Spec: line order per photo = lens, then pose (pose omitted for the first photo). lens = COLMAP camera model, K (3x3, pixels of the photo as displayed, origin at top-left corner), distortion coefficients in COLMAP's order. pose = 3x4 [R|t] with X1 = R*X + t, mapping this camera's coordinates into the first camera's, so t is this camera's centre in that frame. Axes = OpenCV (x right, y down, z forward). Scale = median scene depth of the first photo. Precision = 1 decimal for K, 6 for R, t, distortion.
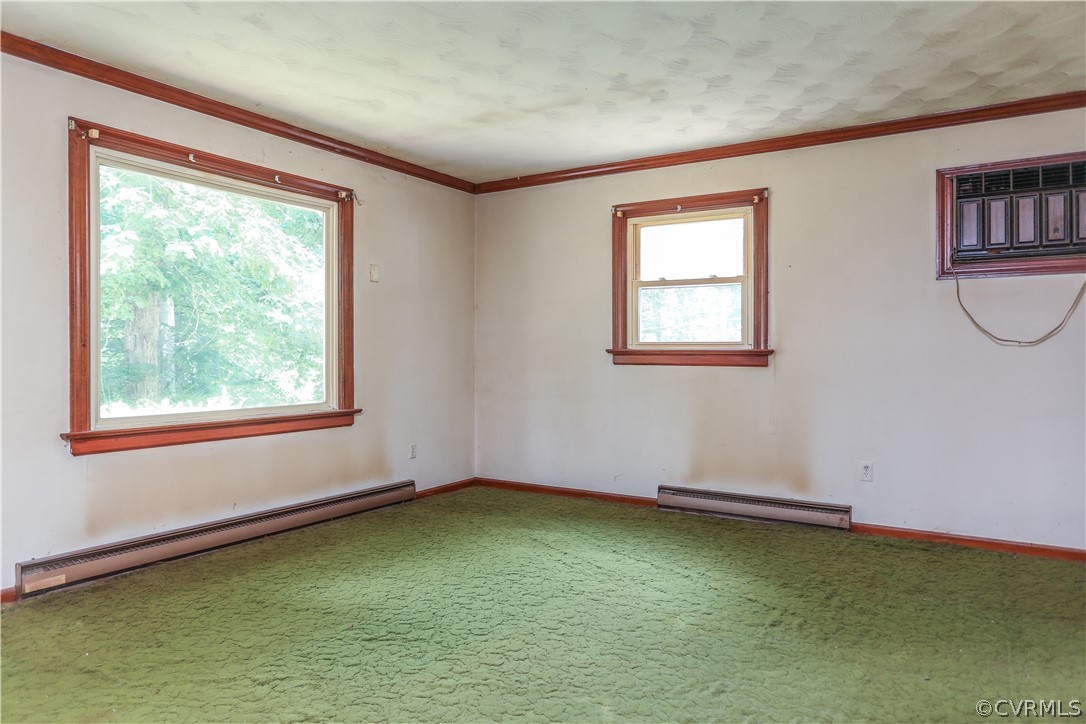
lens RADIAL K [[715.7, 0, 544.0], [0, 715.7, 354.4], [0, 0, 1]] dist [-0.015002, 0.002272]
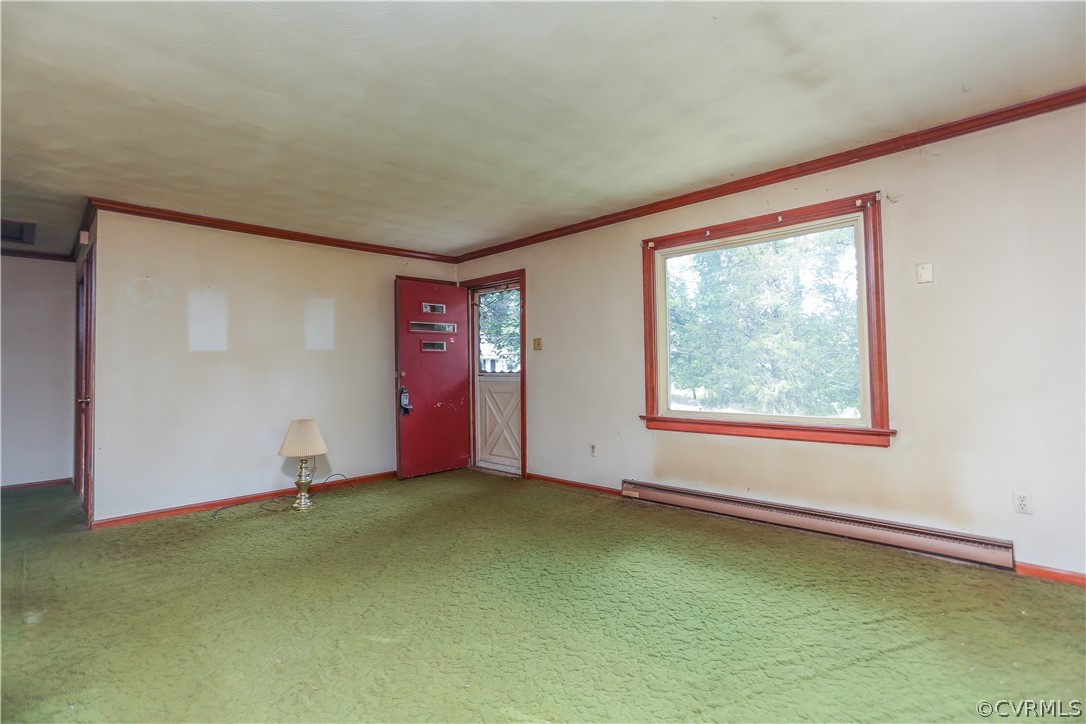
lens RADIAL K [[525.1, 0, 543.5], [0, 525.1, 353.1], [0, 0, 1]] dist [-0.045820, 0.031201]
pose [[-0.209247, -0.031145, -0.977367, 0.575284], [0.011166, 0.999351, -0.034236, -0.003903], [0.977799, -0.018077, -0.208764, 0.869071]]
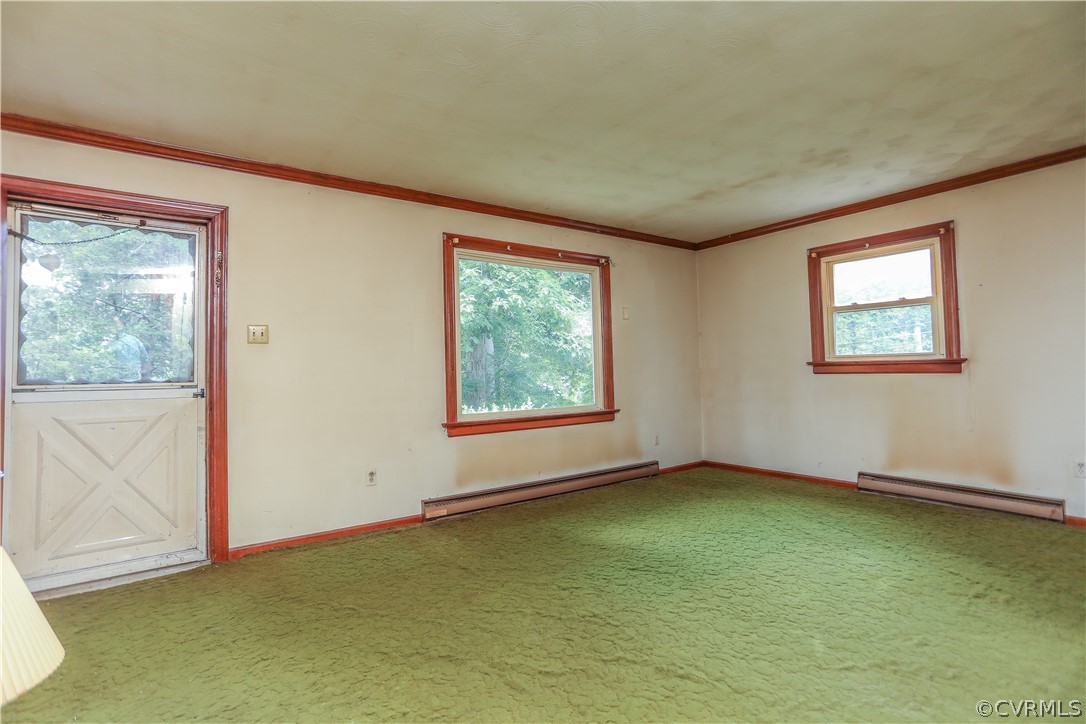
lens RADIAL K [[525.1, 0, 543.5], [0, 525.1, 353.1], [0, 0, 1]] dist [-0.045820, 0.031201]
pose [[0.927368, -0.035991, -0.372415, -0.002833], [0.024112, 0.999043, -0.036505, -0.000957], [0.373373, 0.024874, 0.927348, -0.035878]]
